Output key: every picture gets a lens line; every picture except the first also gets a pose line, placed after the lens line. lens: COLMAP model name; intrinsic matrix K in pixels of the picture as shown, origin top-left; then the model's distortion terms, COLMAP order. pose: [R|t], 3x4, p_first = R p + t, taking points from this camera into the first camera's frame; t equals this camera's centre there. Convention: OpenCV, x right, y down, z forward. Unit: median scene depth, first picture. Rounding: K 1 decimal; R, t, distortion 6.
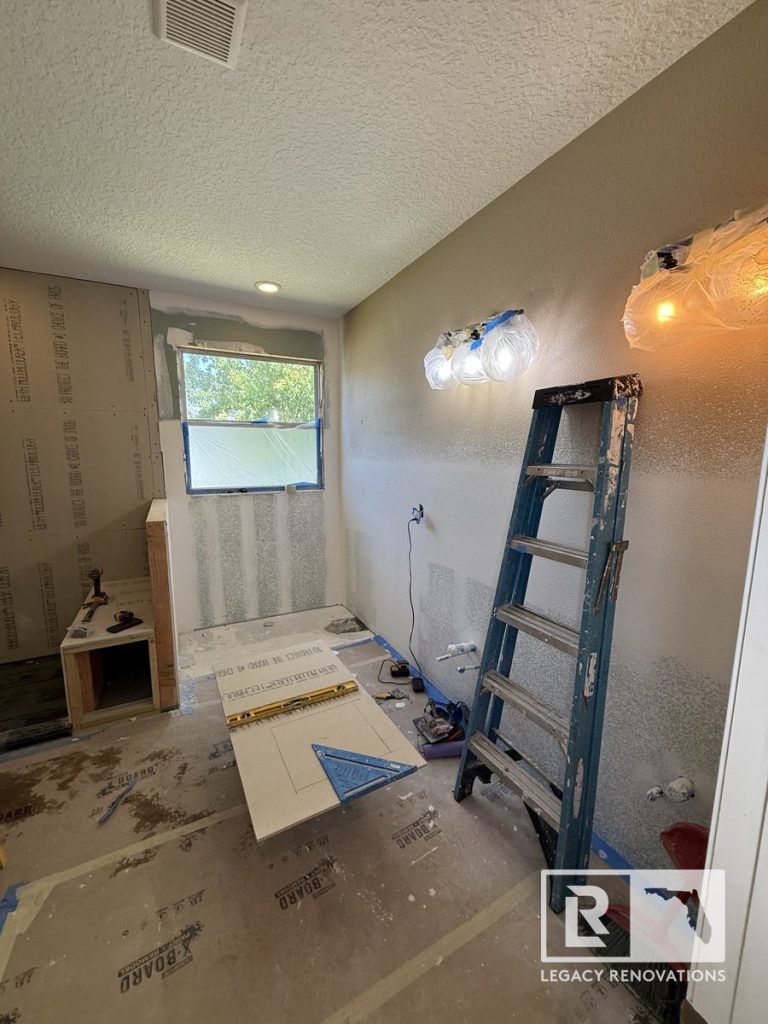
lens RADIAL K [[411.5, 0, 386.6], [0, 411.5, 509.4], [0, 0, 1]] dist [0.000473, 0.000016]
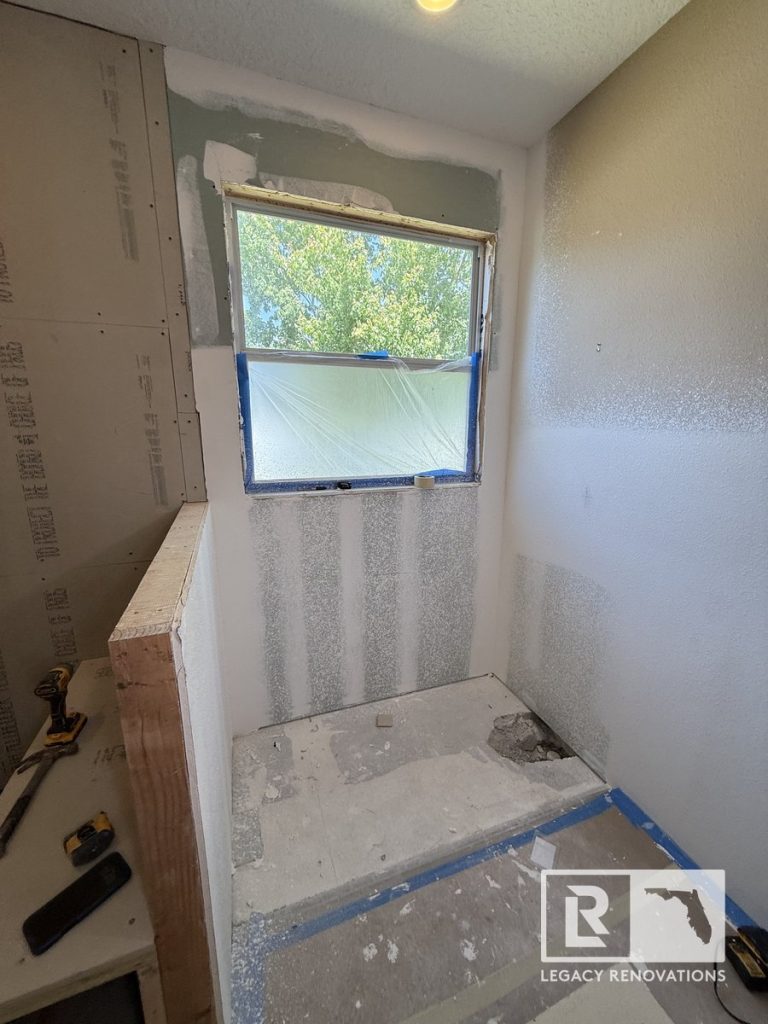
lens RADIAL K [[411.5, 0, 386.6], [0, 411.5, 509.4], [0, 0, 1]] dist [0.000473, 0.000016]
pose [[0.991965, 0.027423, -0.123507, -0.233708], [-0.018793, 0.997334, 0.070505, -0.055448], [0.125111, -0.067618, 0.989836, 0.484742]]
